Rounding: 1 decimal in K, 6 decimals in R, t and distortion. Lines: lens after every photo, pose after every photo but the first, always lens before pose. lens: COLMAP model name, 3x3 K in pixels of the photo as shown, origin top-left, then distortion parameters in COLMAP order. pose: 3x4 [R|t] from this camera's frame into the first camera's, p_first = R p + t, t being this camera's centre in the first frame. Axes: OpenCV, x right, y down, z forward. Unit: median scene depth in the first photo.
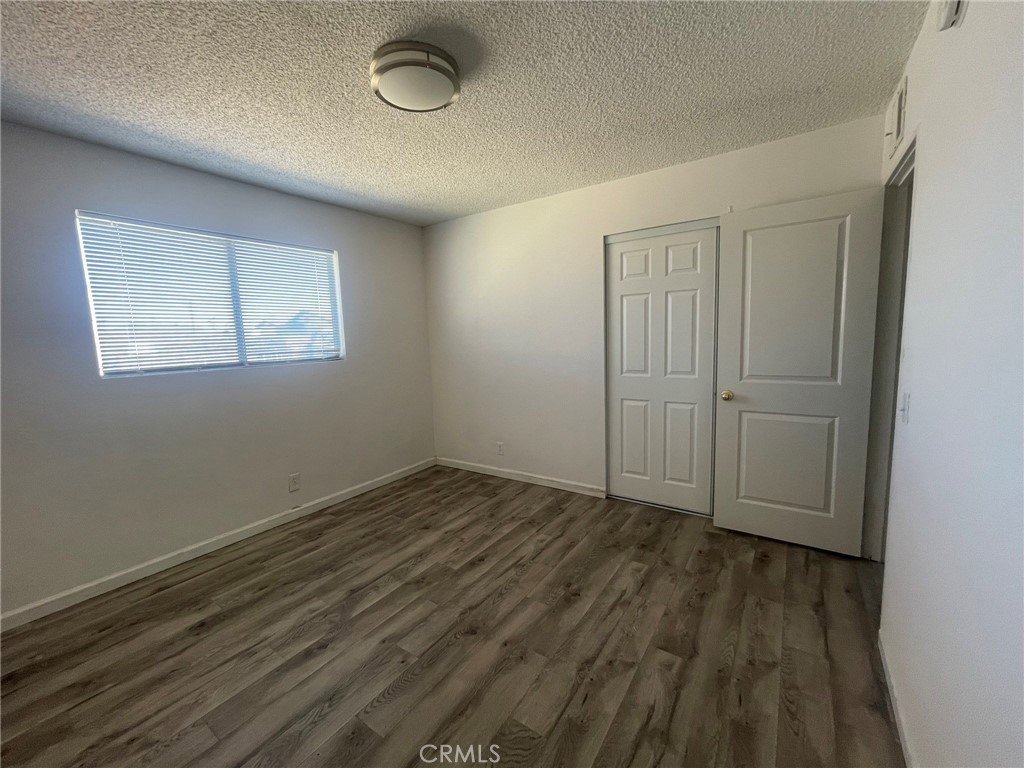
lens RADIAL K [[412.5, 0, 508.0], [0, 412.5, 378.4], [0, 0, 1]] dist [-0.004334, 0.001079]
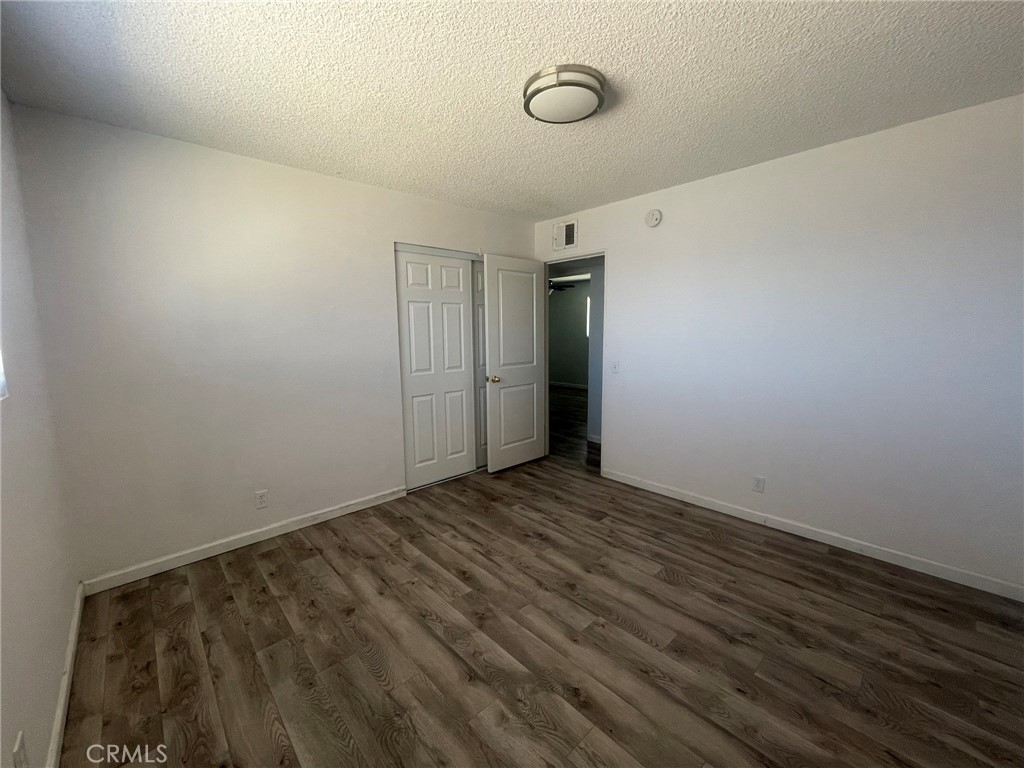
lens RADIAL K [[412.5, 0, 510.5], [0, 412.5, 381.7], [0, 0, 1]] dist [-0.004334, 0.001079]
pose [[0.223179, -0.091302, 0.970492, -0.931369], [0.112417, 0.991372, 0.067414, -0.044458], [-0.968273, 0.094054, 0.231517, 0.650072]]
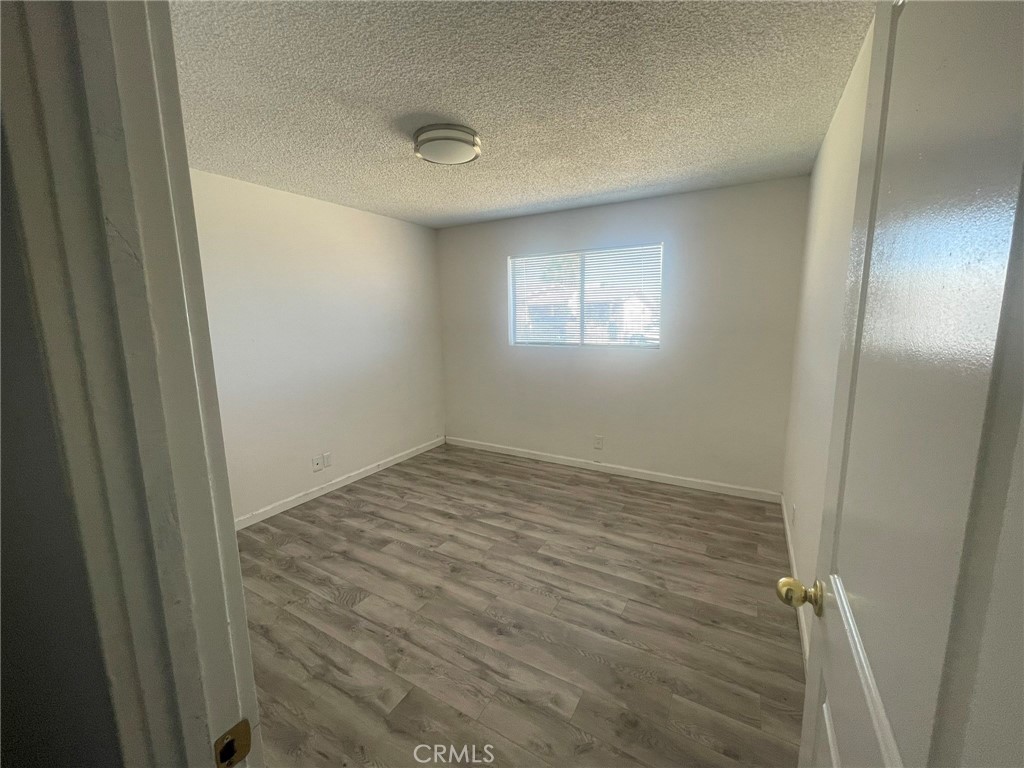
lens RADIAL K [[412.5, 0, 518.4], [0, 412.5, 383.3], [0, 0, 1]] dist [-0.004334, 0.001079]
pose [[0.091689, 0.191067, -0.977285, 0.836581], [-0.098472, 0.978349, 0.182036, -0.164380], [0.990907, 0.079545, 0.108519, 0.780432]]
